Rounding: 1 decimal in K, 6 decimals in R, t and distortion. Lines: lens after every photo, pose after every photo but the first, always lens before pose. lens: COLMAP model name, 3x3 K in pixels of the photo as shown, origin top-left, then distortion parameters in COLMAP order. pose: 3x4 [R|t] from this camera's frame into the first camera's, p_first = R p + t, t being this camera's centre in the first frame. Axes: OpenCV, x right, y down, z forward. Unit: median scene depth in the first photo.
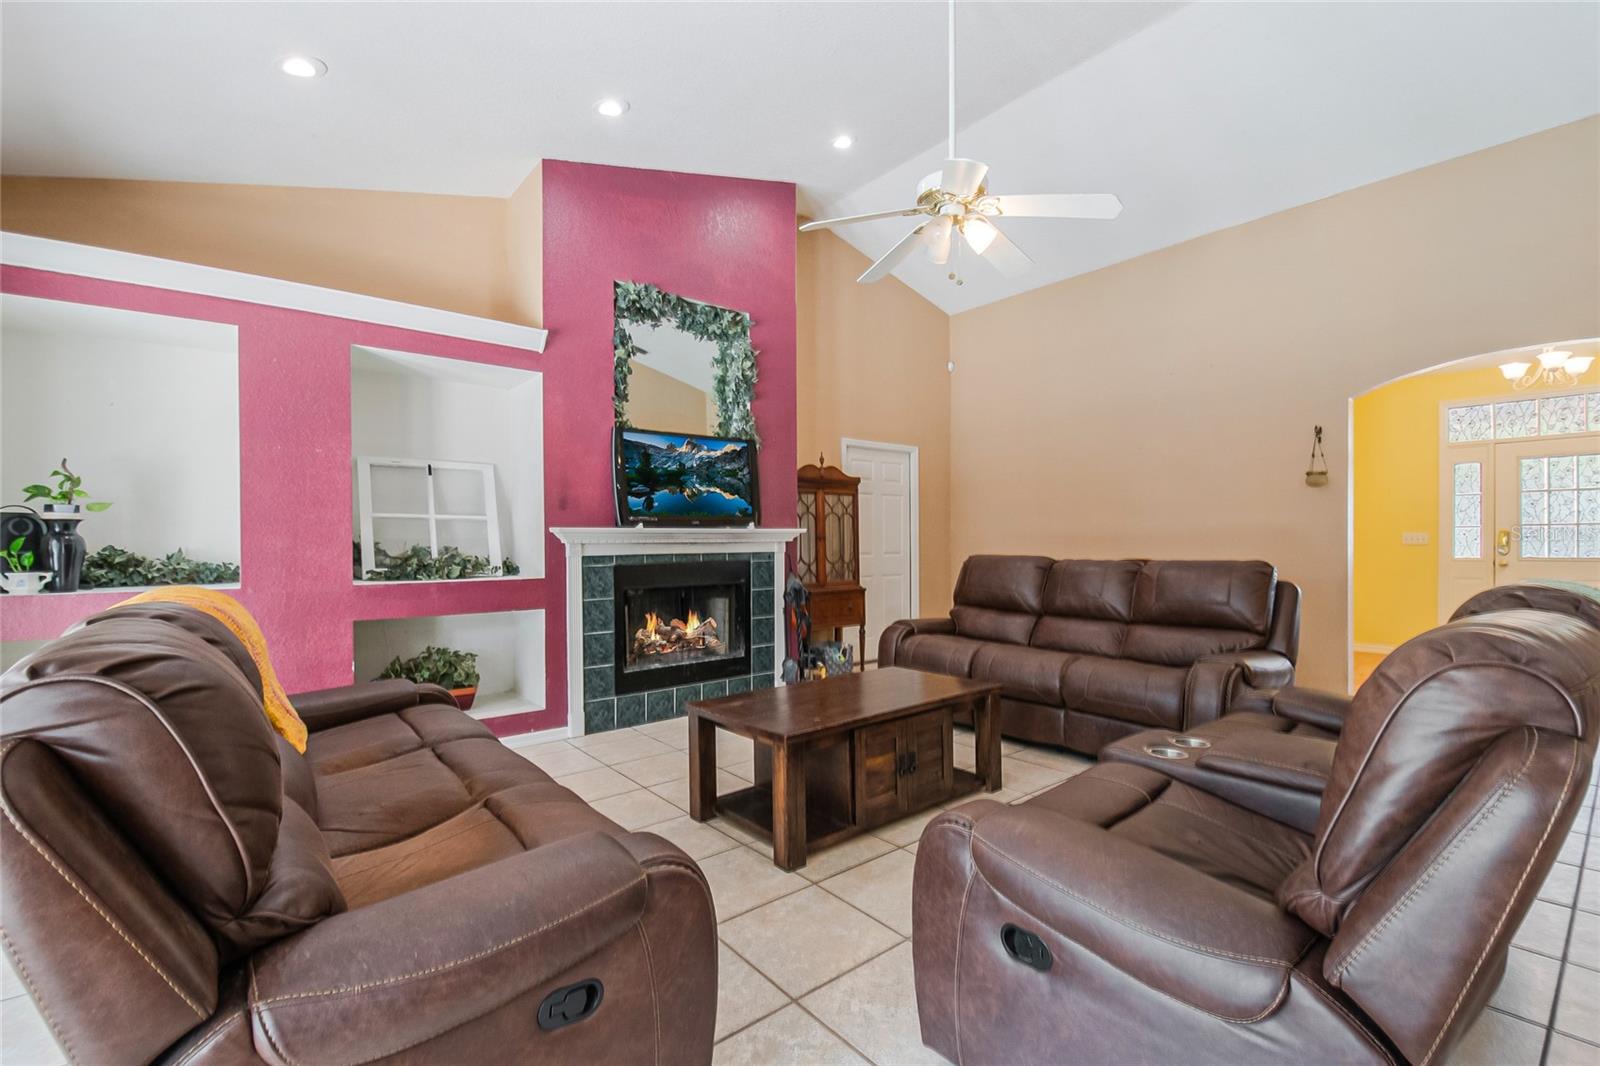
lens RADIAL K [[710.5, 0, 811.1], [0, 710.5, 543.2], [0, 0, 1]] dist [0.007098, -0.012636]
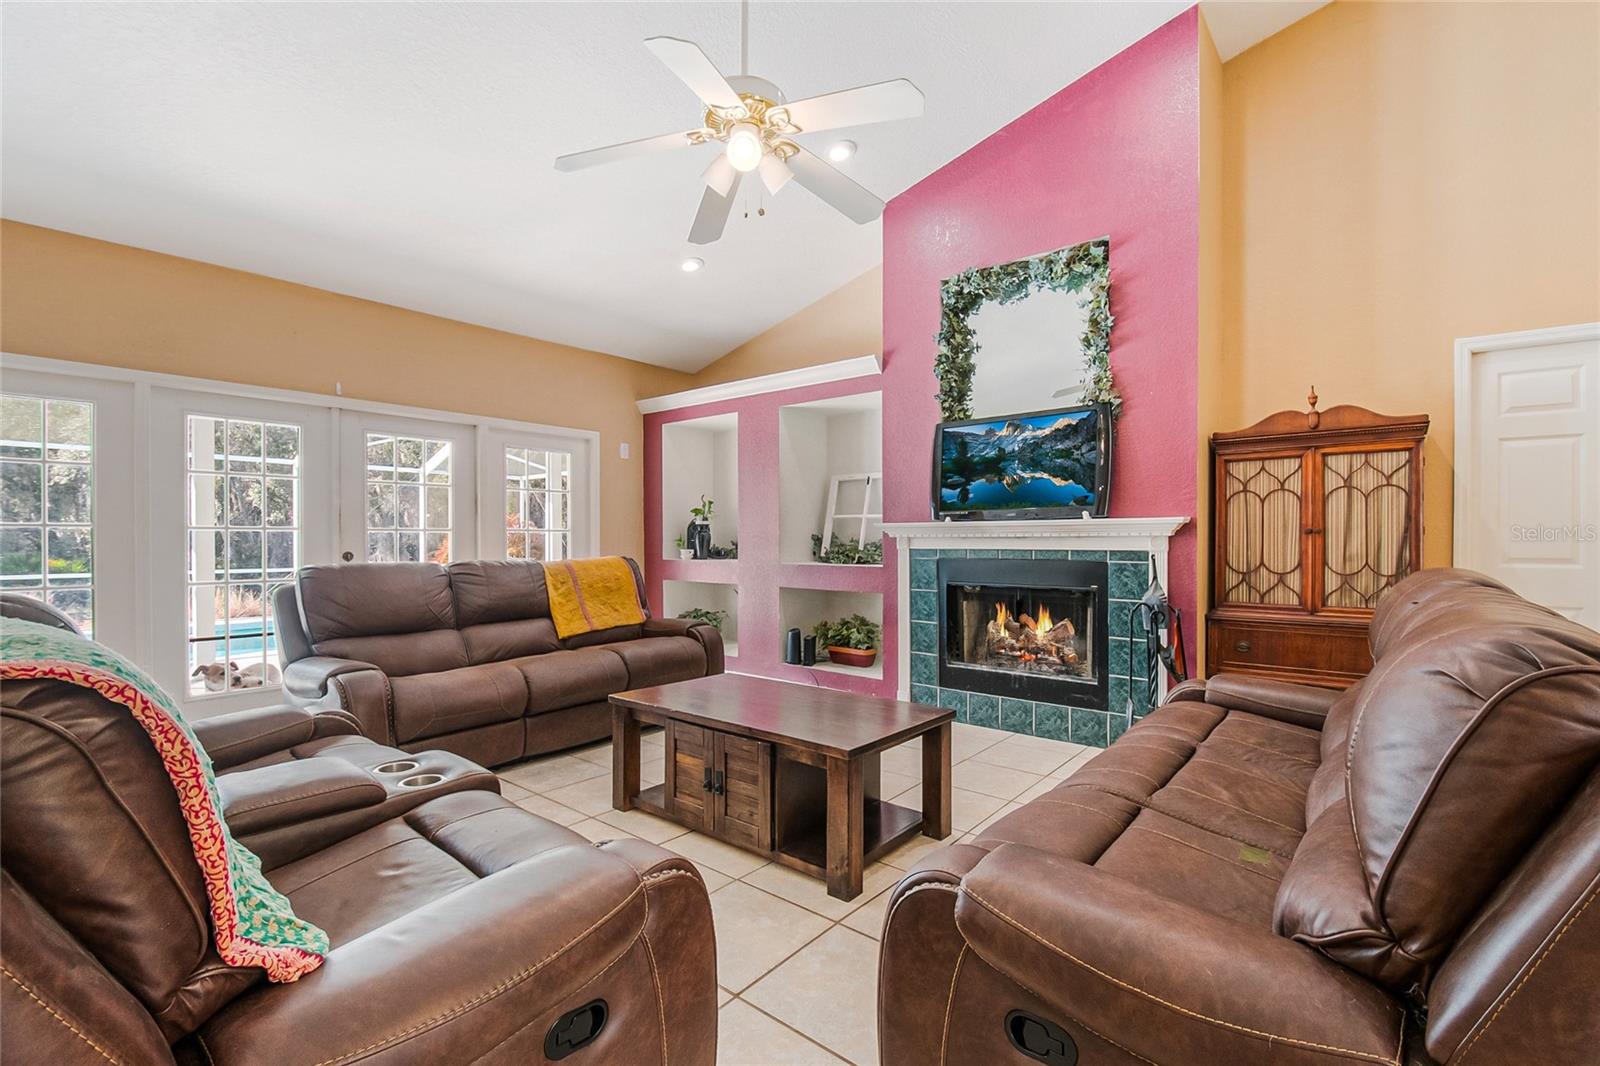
lens RADIAL K [[710.5, 0, 804.9], [0, 710.5, 543.8], [0, 0, 1]] dist [0.007098, -0.012636]
pose [[0.195526, 0.007175, -0.980672, 0.640677], [-0.010350, 0.999933, 0.005252, 0.005870], [0.980644, 0.009123, 0.195587, 0.570173]]
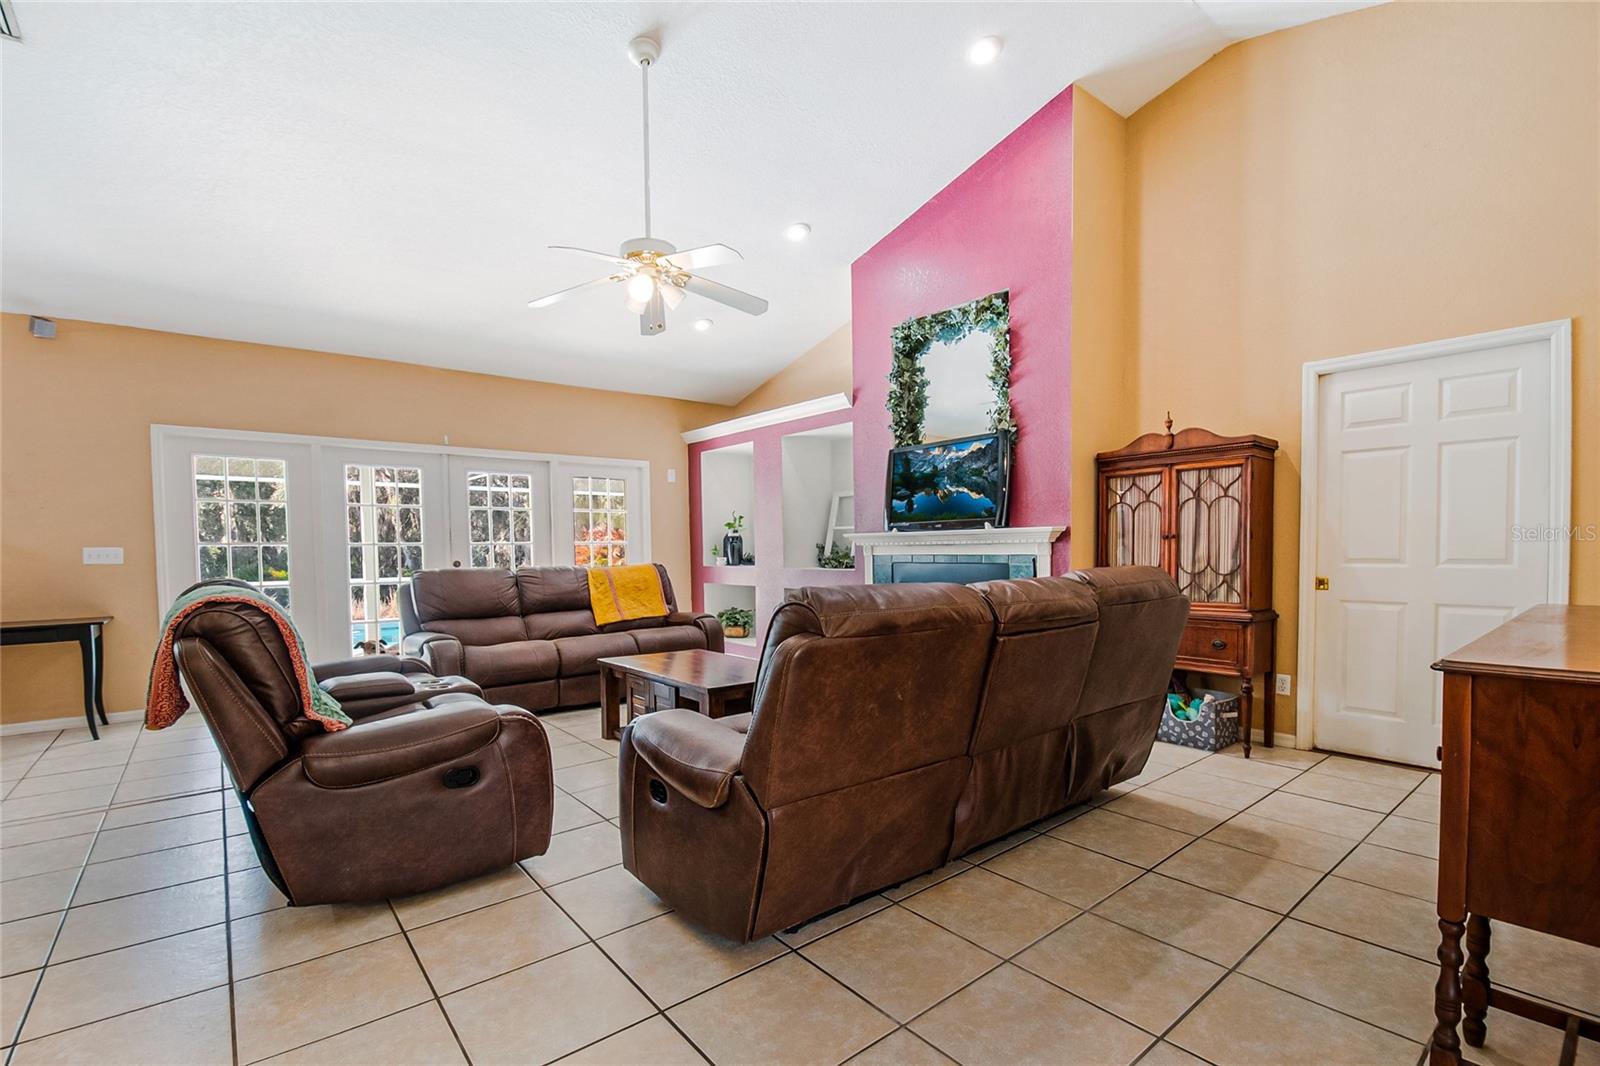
lens RADIAL K [[710.5, 0, 783.7], [0, 710.5, 578.4], [0, 0, 1]] dist [0.007098, -0.012636]
pose [[-0.006157, 0.043006, -0.999056, 0.874785], [0.000380, 0.999075, 0.043005, 0.004582], [0.999981, -0.000115, -0.006167, 0.759790]]
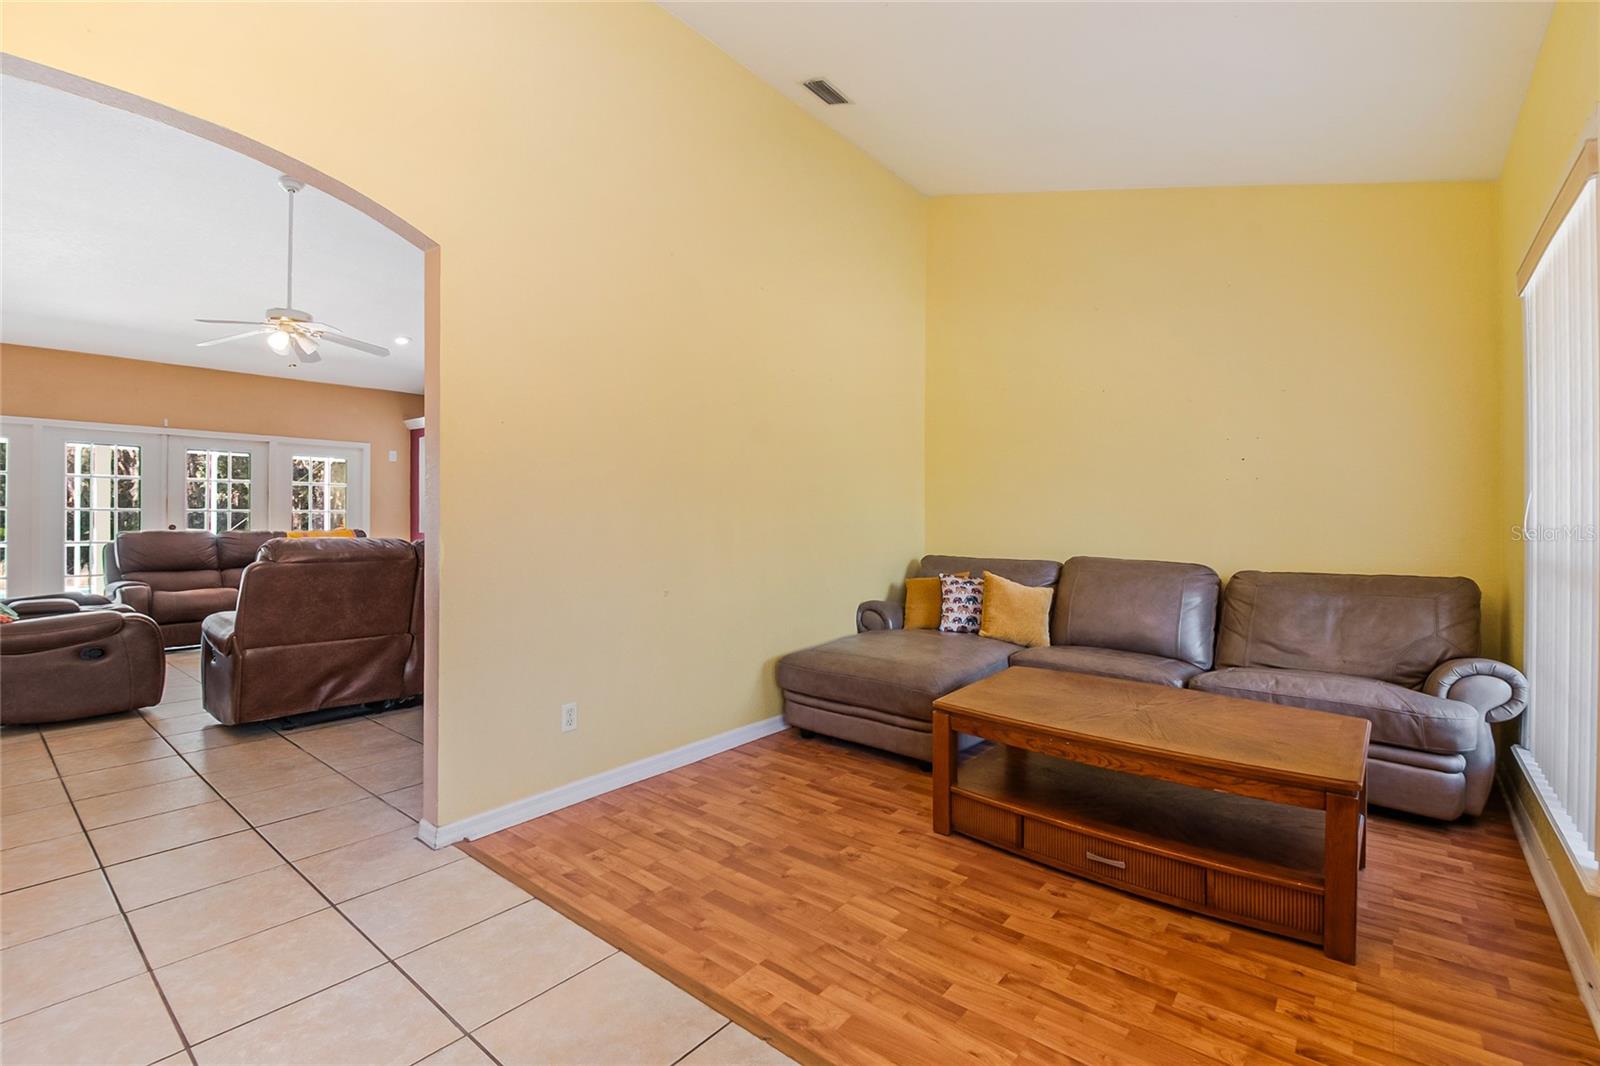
lens RADIAL K [[710.5, 0, 769.3], [0, 710.5, 515.5], [0, 0, 1]] dist [0.007098, -0.012636]
pose [[0.187650, -0.003402, -0.982230, 1.320794], [-0.016042, 0.999850, -0.006528, -0.001945], [0.982105, 0.016982, 0.187567, 1.130802]]
